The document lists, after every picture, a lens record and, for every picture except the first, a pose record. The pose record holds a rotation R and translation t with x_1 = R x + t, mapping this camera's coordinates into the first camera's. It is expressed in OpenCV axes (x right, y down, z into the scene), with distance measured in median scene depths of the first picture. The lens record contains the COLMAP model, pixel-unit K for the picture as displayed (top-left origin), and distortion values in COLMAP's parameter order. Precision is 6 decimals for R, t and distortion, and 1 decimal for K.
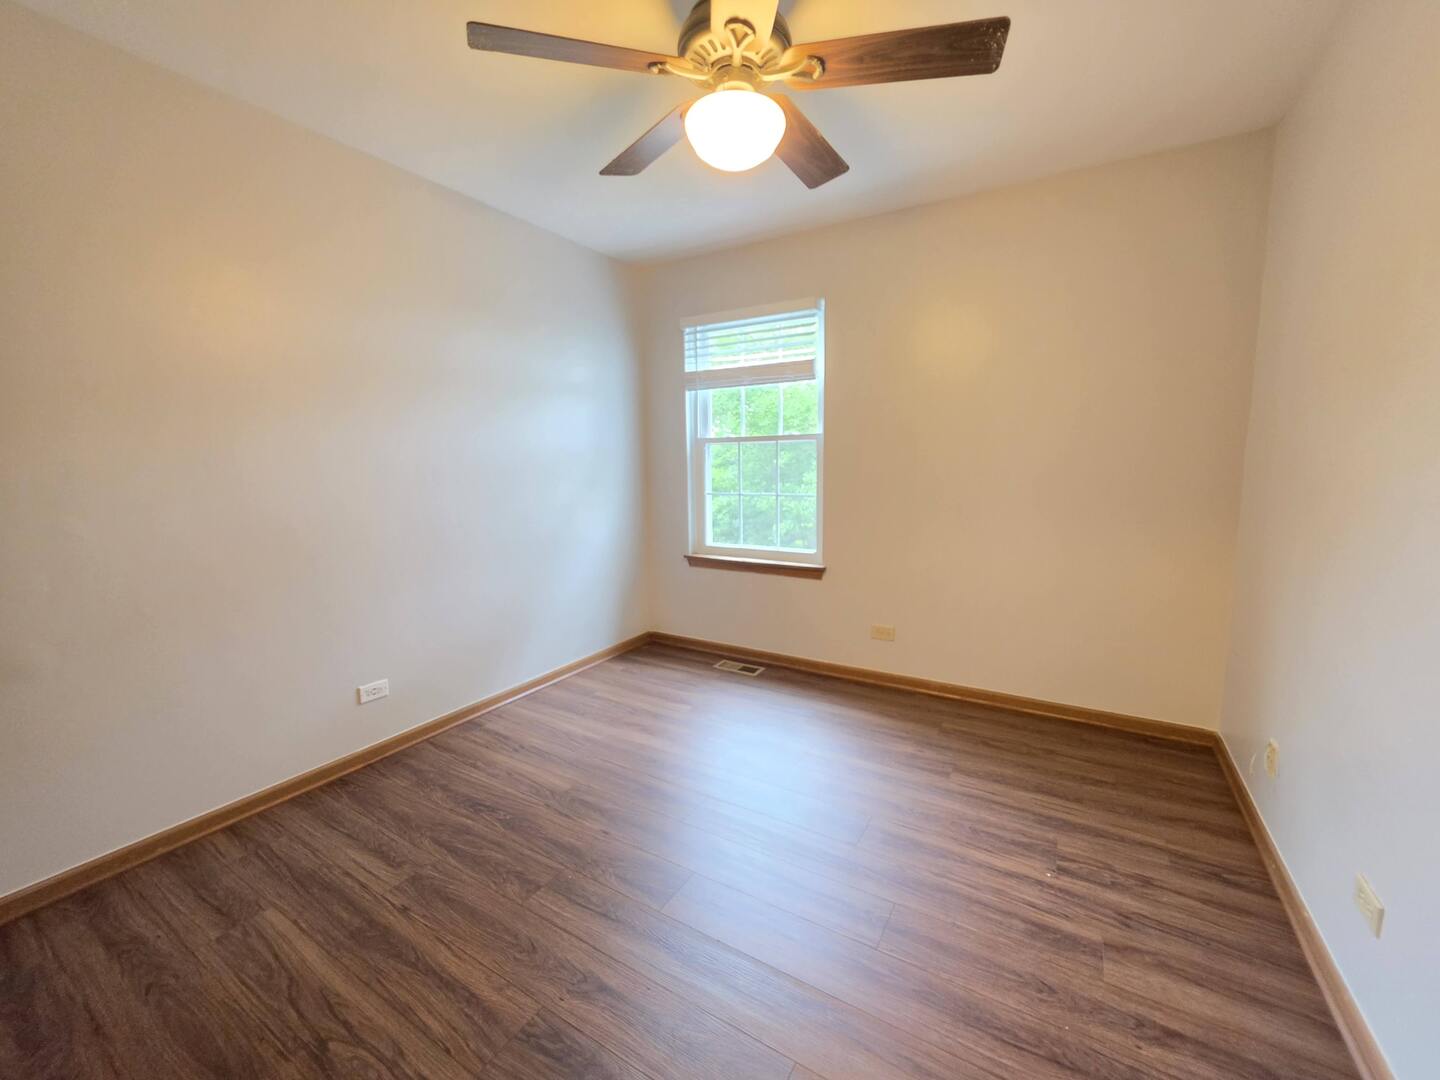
lens RADIAL K [[589.0, 0, 720.0], [0, 589.0, 540.0], [0, 0, 1]] dist [-0.003742, -0.000328]
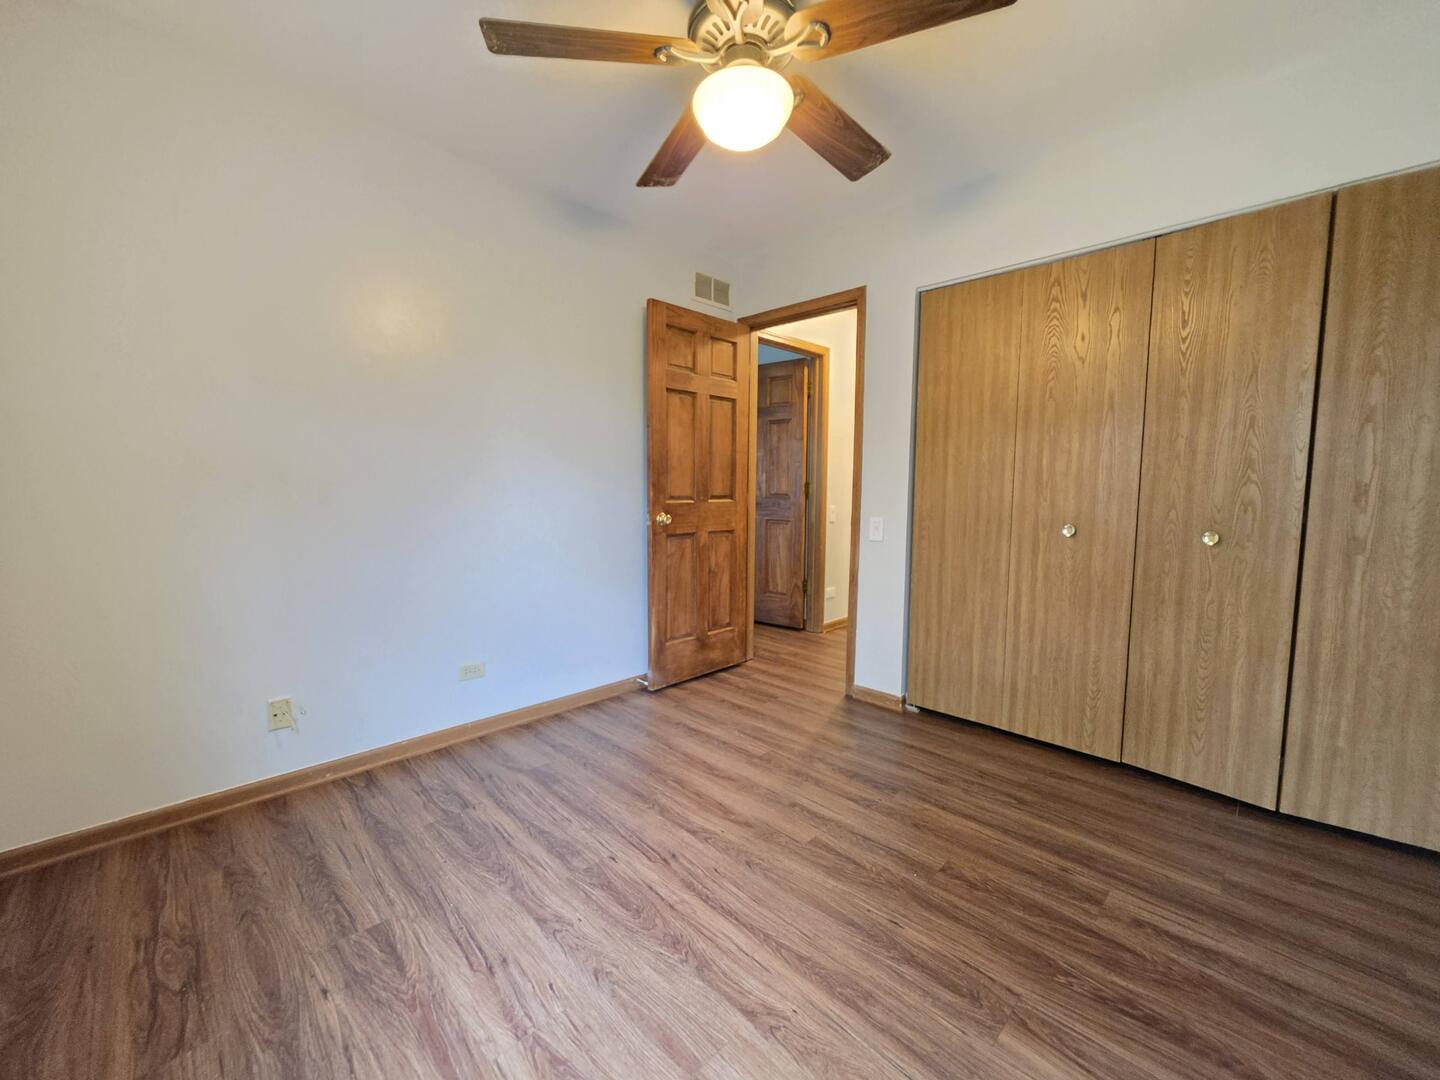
lens RADIAL K [[589.0, 0, 720.0], [0, 589.0, 540.0], [0, 0, 1]] dist [-0.003742, -0.000328]
pose [[-0.973719, -0.016140, 0.227181, -0.154372], [0.036153, 0.973885, 0.224146, -0.186127], [-0.224866, 0.226468, -0.947706, 1.852488]]
